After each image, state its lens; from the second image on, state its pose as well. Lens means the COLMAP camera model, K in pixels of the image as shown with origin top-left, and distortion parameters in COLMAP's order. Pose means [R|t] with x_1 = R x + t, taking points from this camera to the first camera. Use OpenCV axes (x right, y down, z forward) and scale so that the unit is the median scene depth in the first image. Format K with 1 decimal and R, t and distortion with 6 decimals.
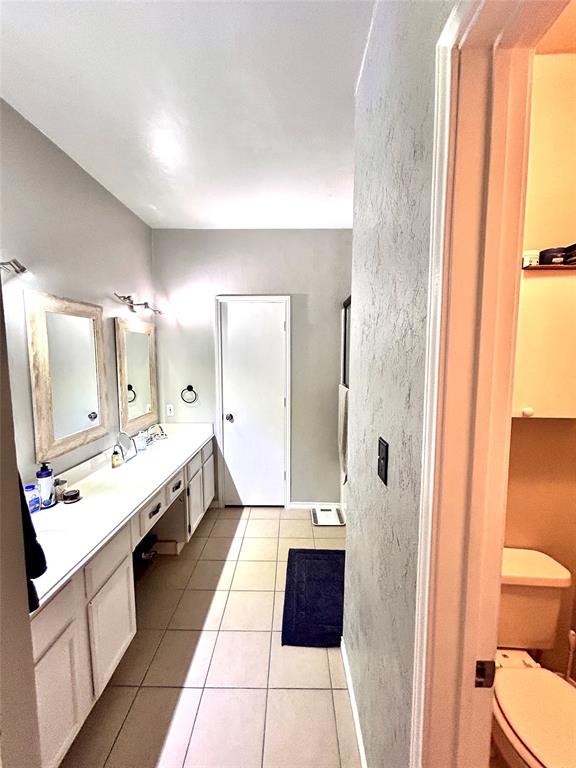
lens RADIAL K [[309.9, 0, 287.7], [0, 309.9, 383.2], [0, 0, 1]] dist [-0.001917, 0.001861]
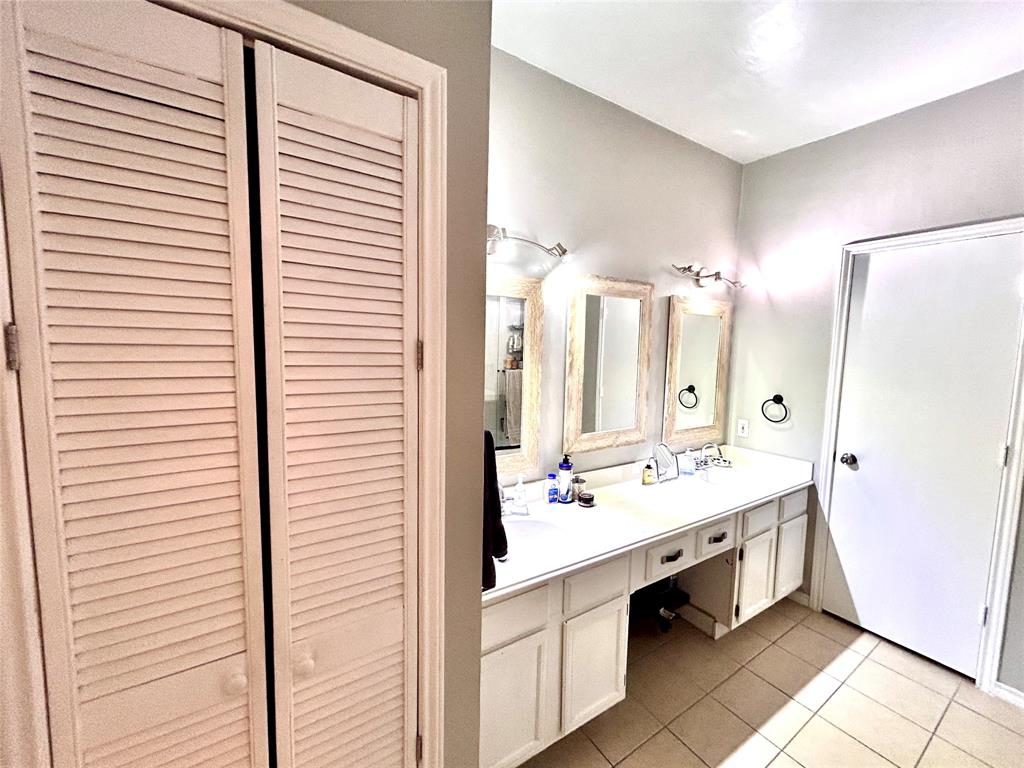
lens RADIAL K [[413.2, 0, 511.5], [0, 413.2, 383.7], [0, 0, 1]] dist [-0.001917, 0.001861]
pose [[0.560543, 0.086134, -0.823634, 0.095698], [-0.096907, 0.994566, 0.038057, 0.006907], [0.822436, 0.058483, 0.565844, 0.095165]]
